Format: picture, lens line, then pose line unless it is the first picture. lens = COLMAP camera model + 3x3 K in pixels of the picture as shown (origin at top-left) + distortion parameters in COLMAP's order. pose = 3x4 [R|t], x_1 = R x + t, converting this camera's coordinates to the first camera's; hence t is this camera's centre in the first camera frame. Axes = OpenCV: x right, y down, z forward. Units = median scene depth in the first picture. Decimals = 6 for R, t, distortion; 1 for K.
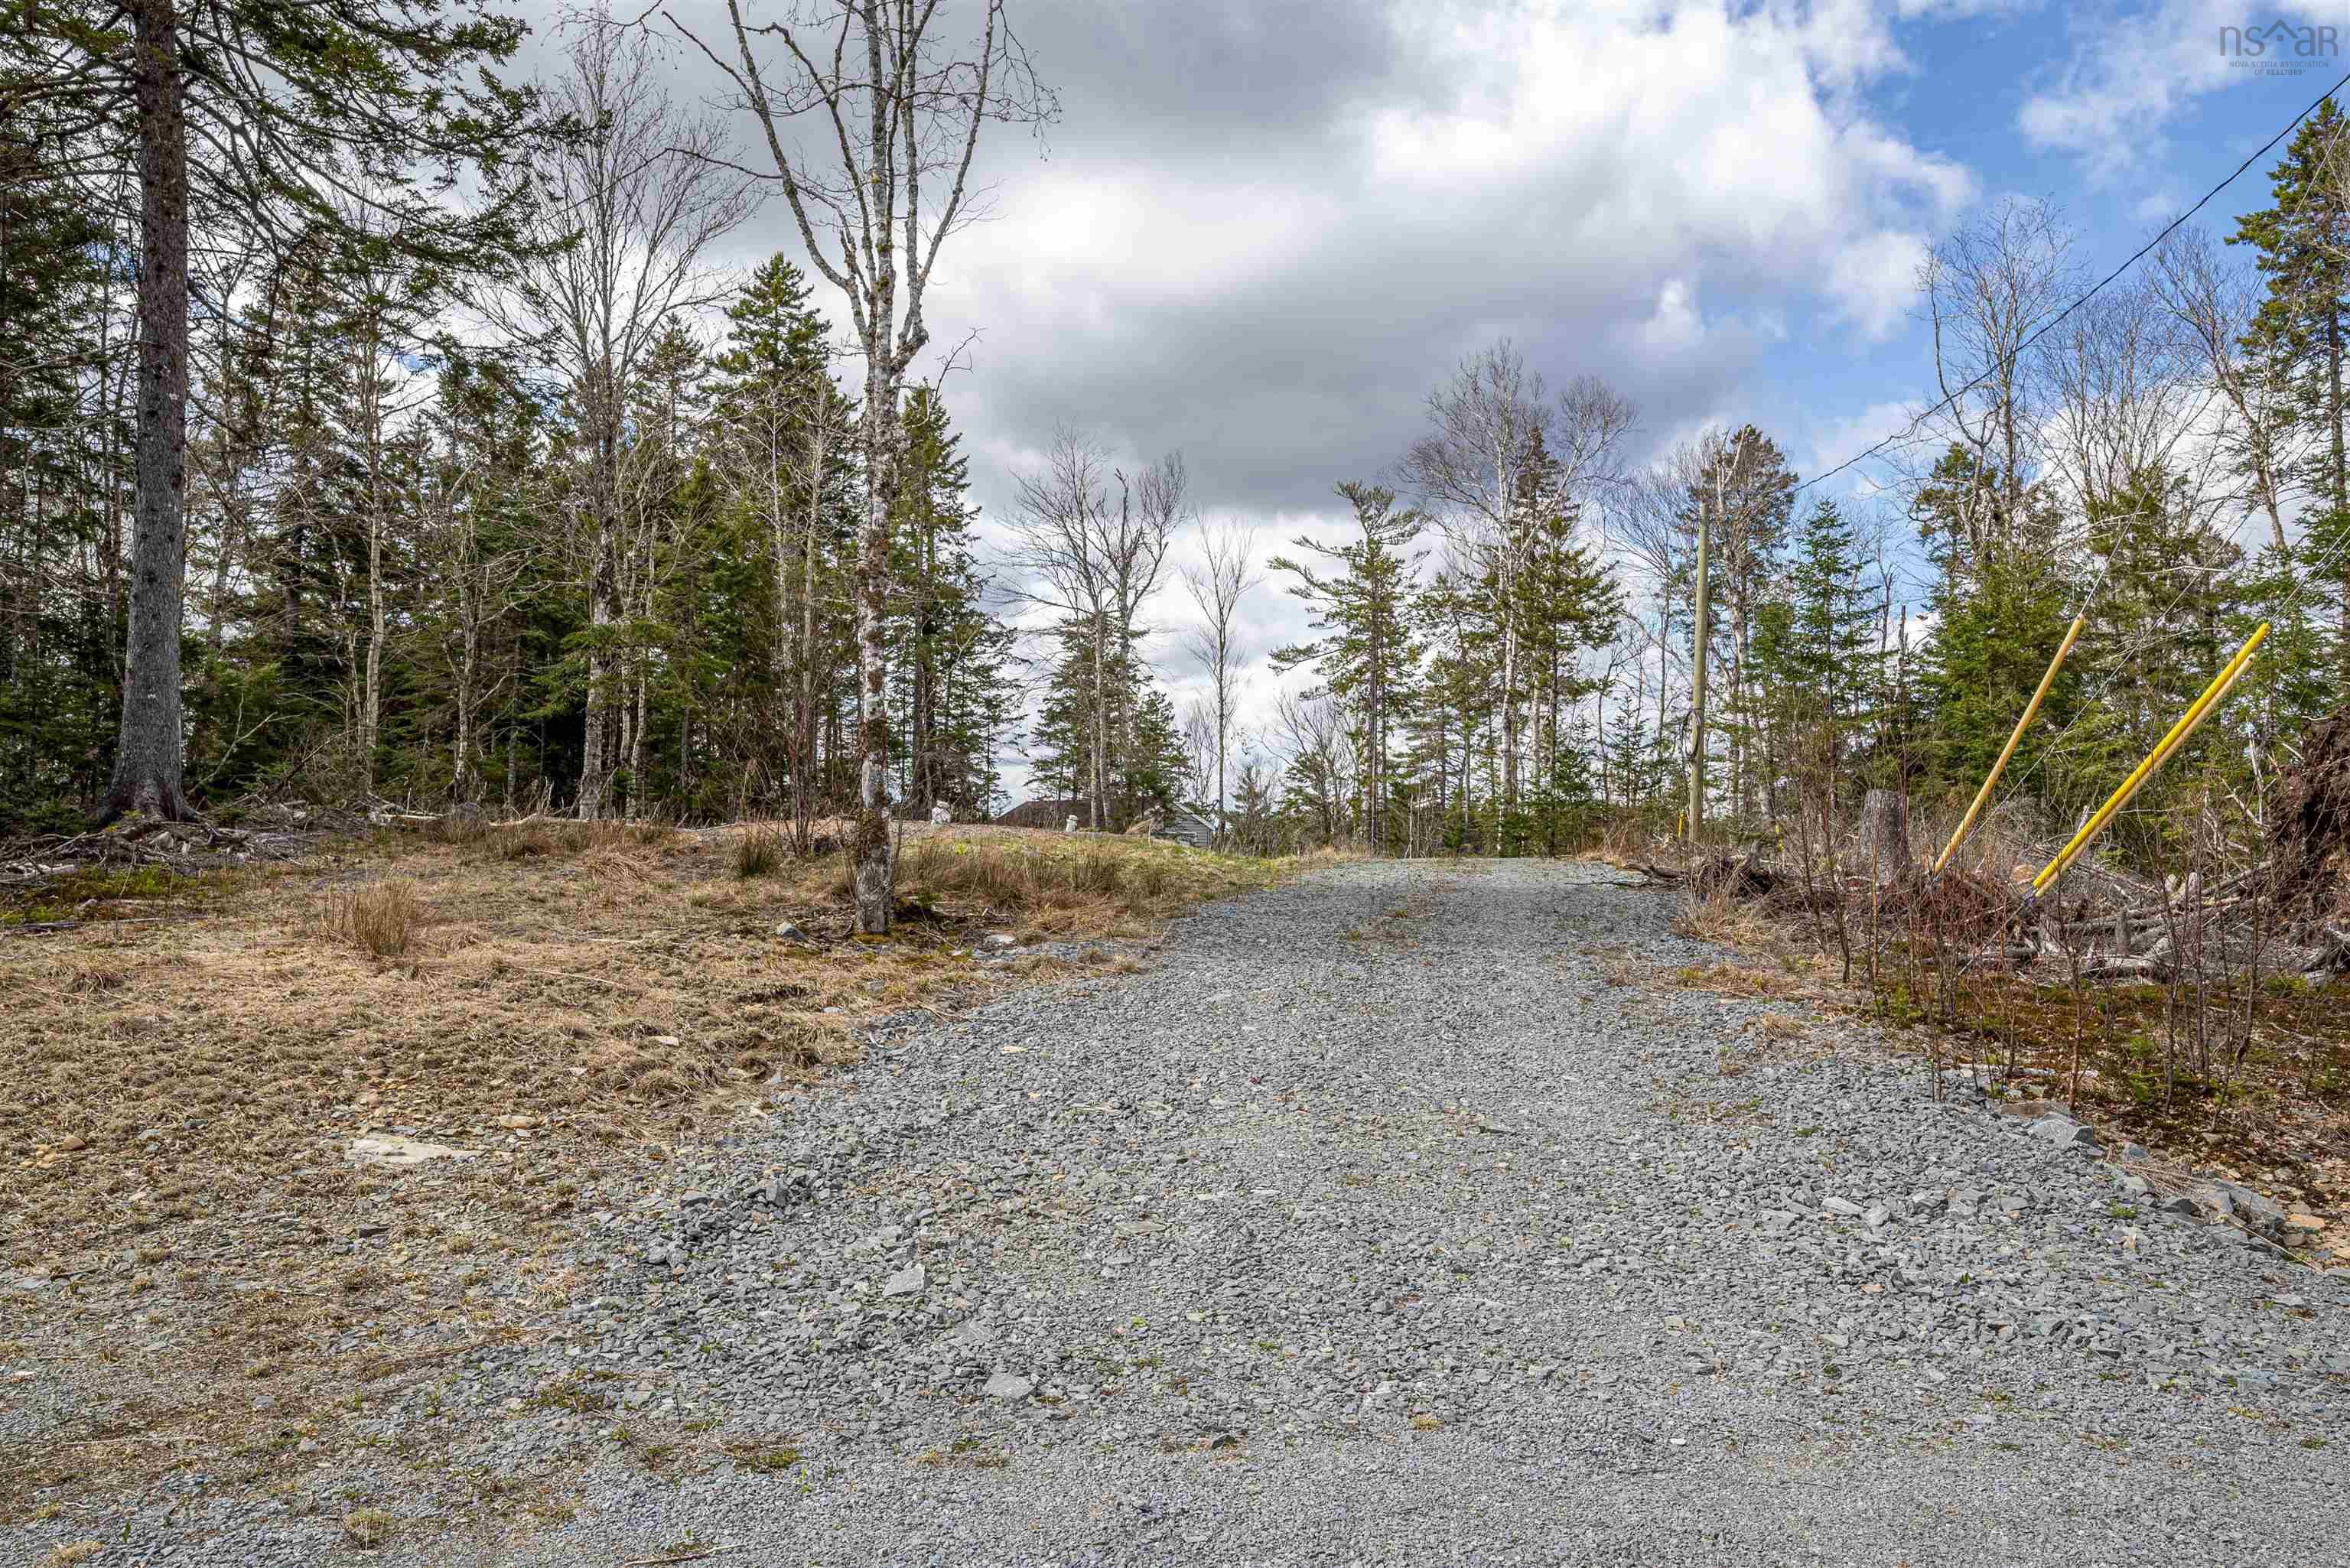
lens RADIAL K [[1552.1, 0, 1175.0], [0, 1552.1, 784.0], [0, 0, 1]] dist [0.001533, -0.000187]
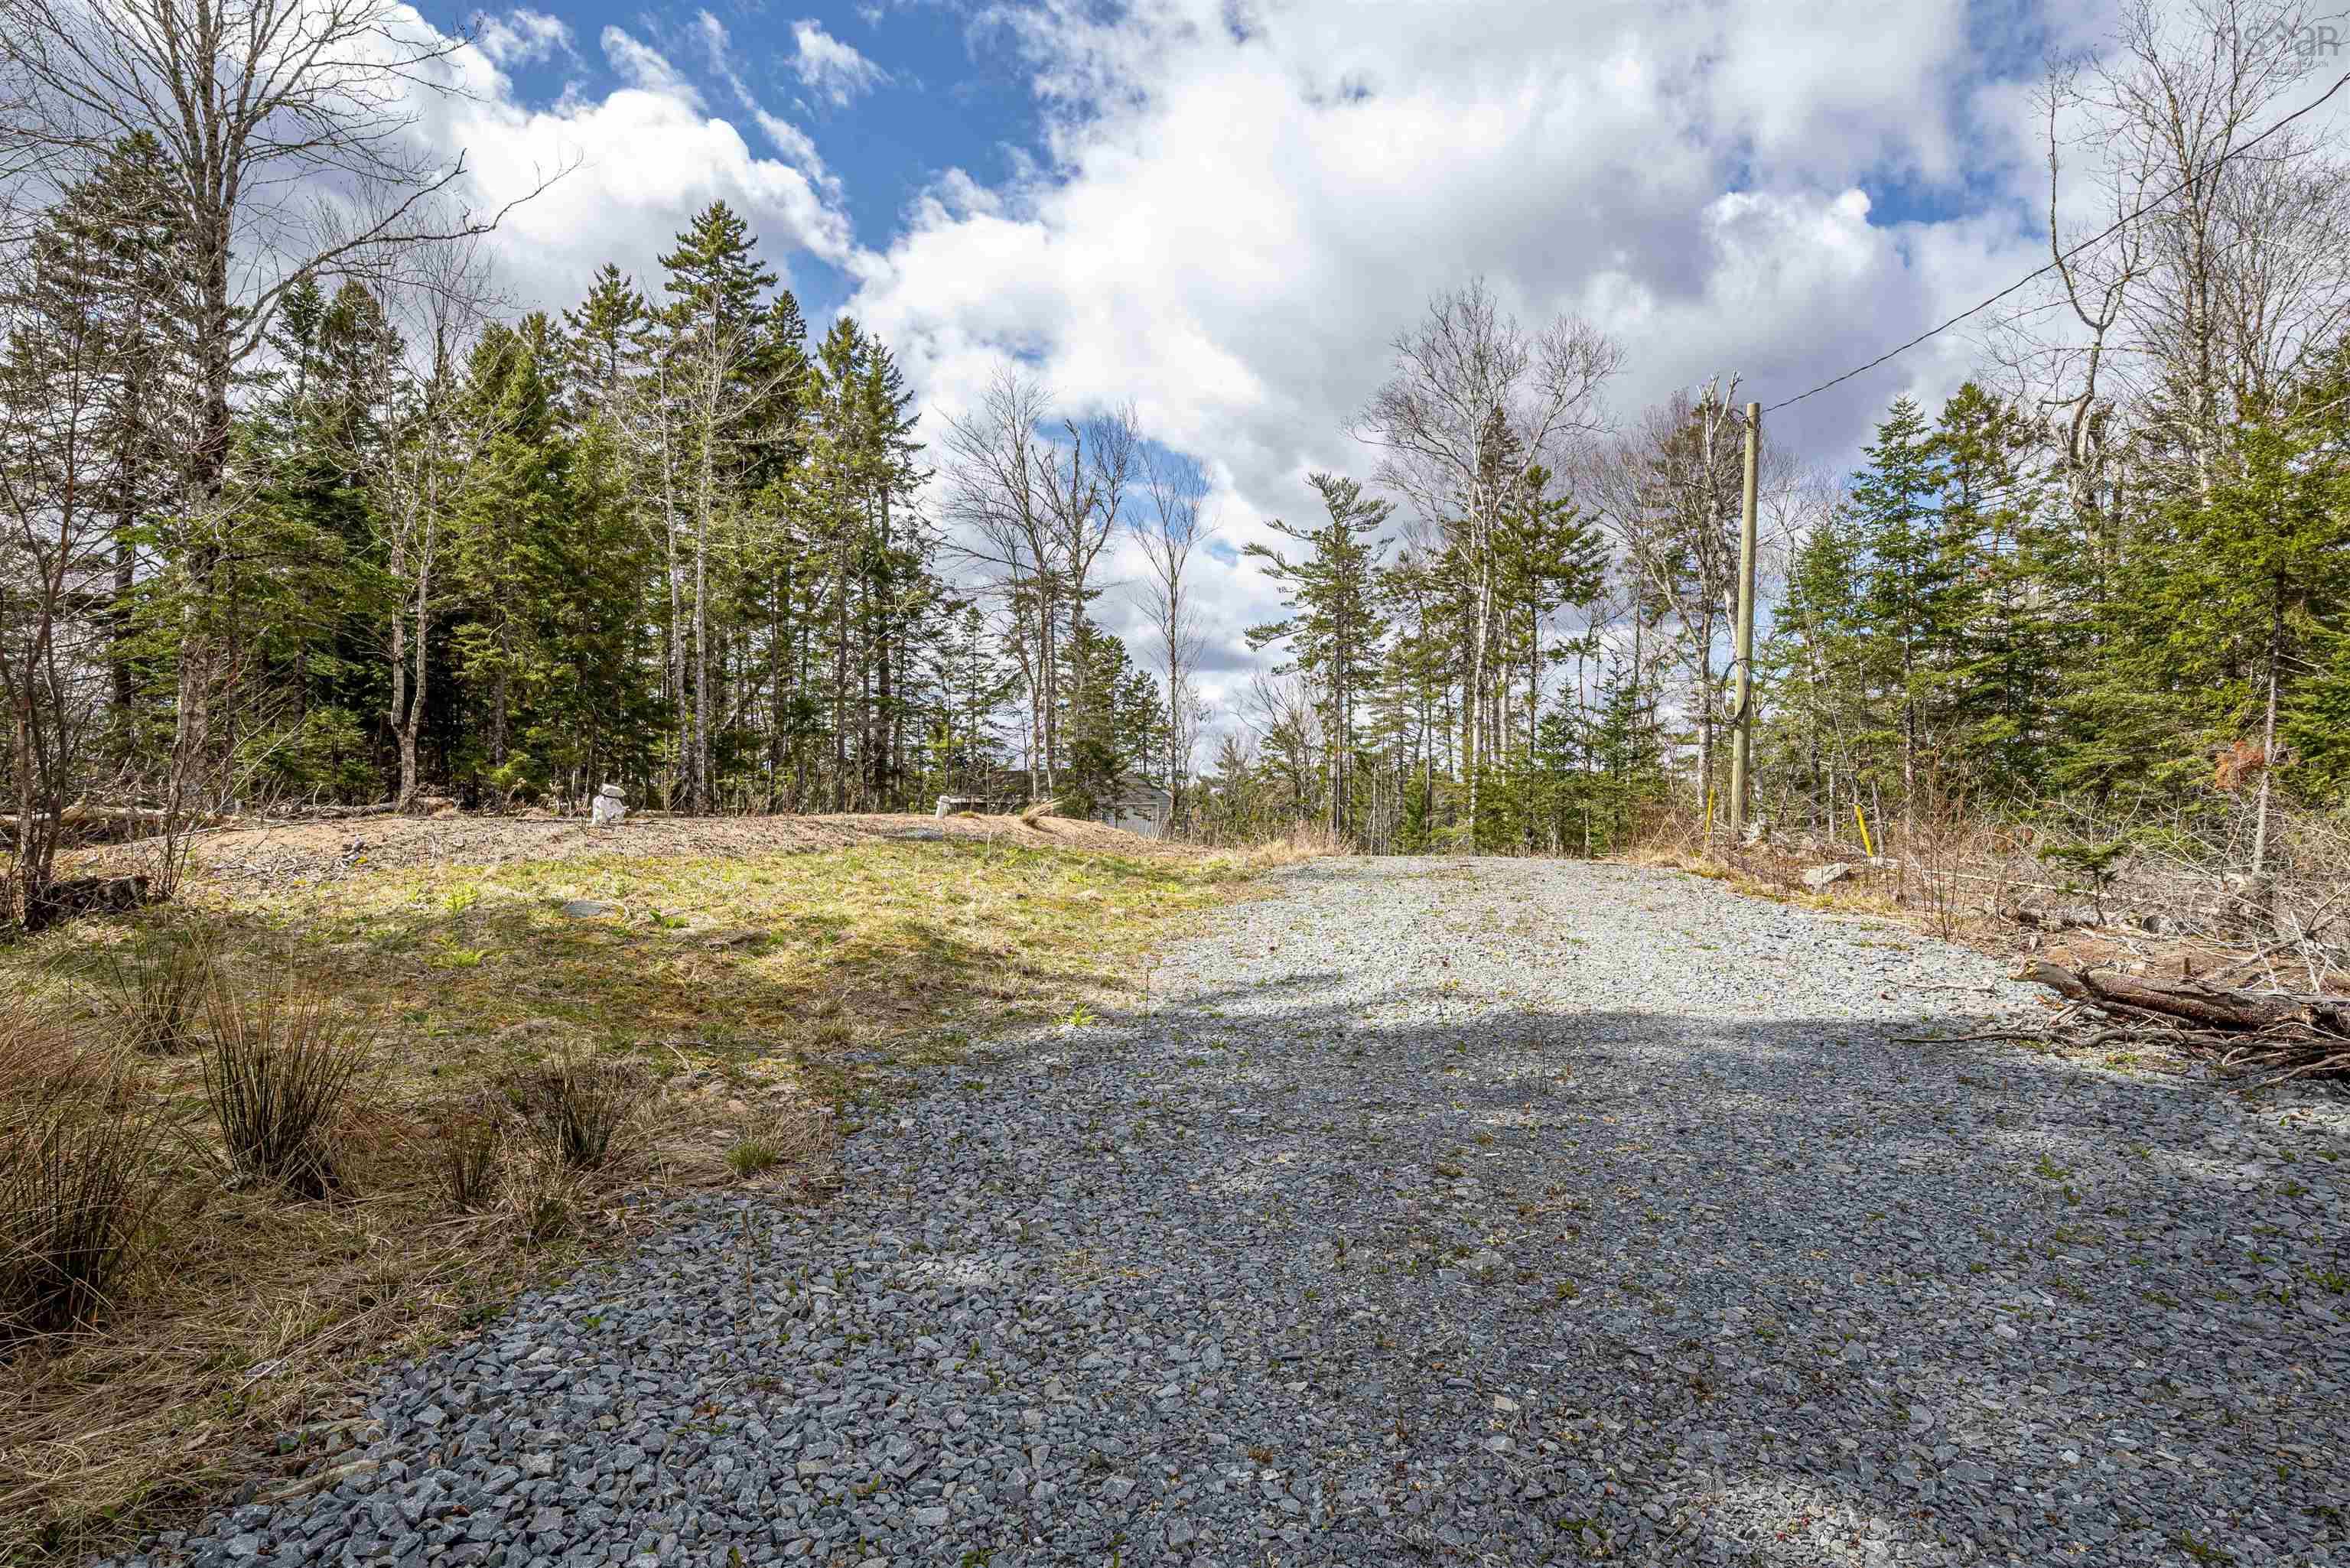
lens RADIAL K [[1222.0, 0, 1179.8], [0, 1222.0, 845.5], [0, 0, 1]] dist [-0.045950, 0.000110]
pose [[0.999992, -0.000220, -0.003887, 0.021647], [0.000513, 0.997135, 0.075641, -0.000328], [0.003859, -0.075643, 0.997128, 0.155885]]
